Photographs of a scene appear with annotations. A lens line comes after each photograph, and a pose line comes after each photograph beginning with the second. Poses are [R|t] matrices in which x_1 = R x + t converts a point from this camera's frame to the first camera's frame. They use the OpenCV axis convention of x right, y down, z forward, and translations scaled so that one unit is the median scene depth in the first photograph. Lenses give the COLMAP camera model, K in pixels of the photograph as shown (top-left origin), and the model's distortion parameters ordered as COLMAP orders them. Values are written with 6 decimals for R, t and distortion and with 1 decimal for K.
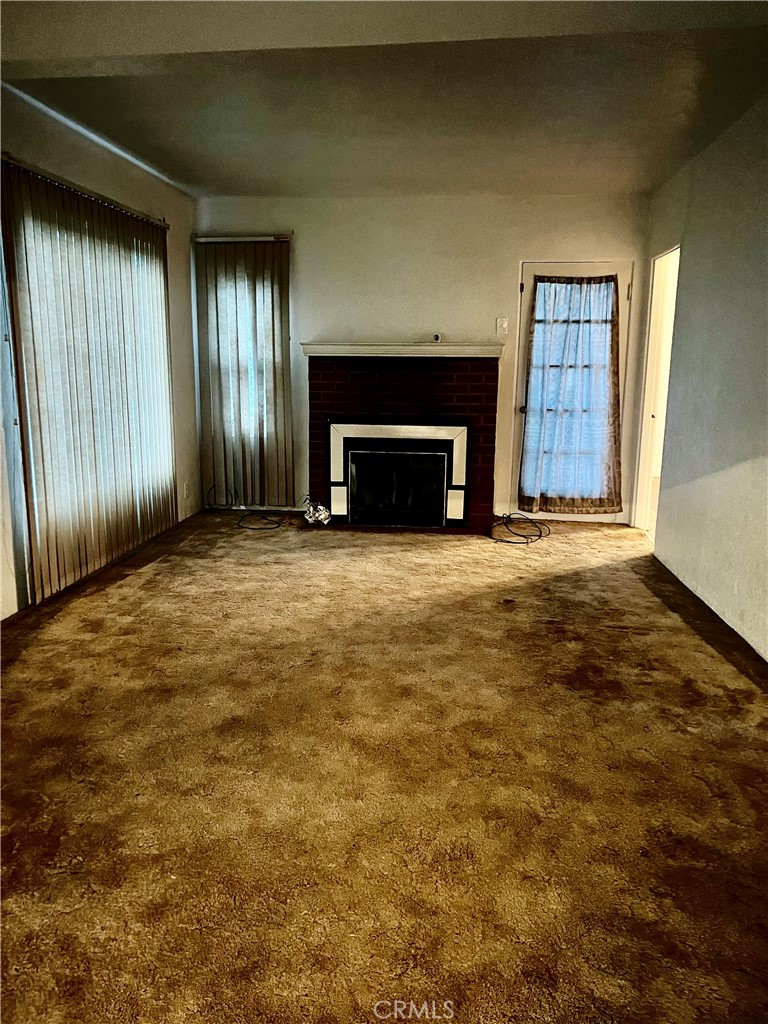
lens RADIAL K [[768.4, 0, 383.7], [0, 768.4, 513.3], [0, 0, 1]] dist [0.034772, -0.049058]
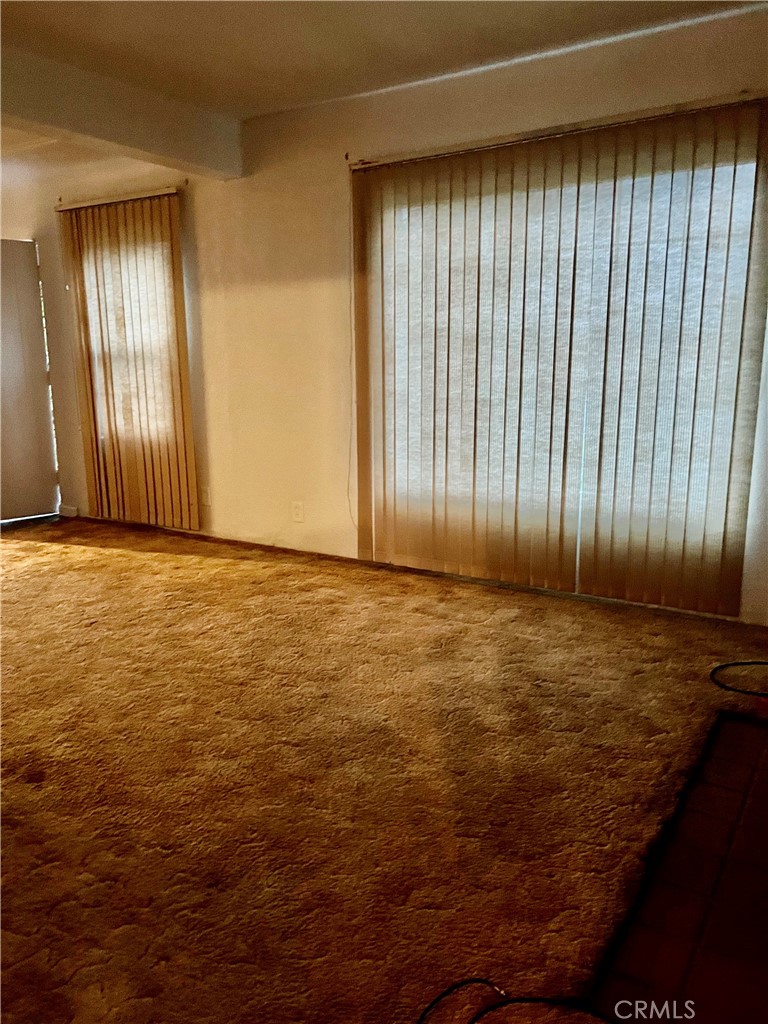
lens RADIAL K [[768.4, 0, 383.6], [0, 768.4, 515.3], [0, 0, 1]] dist [0.034772, -0.049058]
pose [[-0.429342, 0.175527, -0.885921, 0.487948], [-0.166083, 0.948859, 0.268485, -0.234941], [0.887740, 0.262408, -0.378232, 1.317076]]
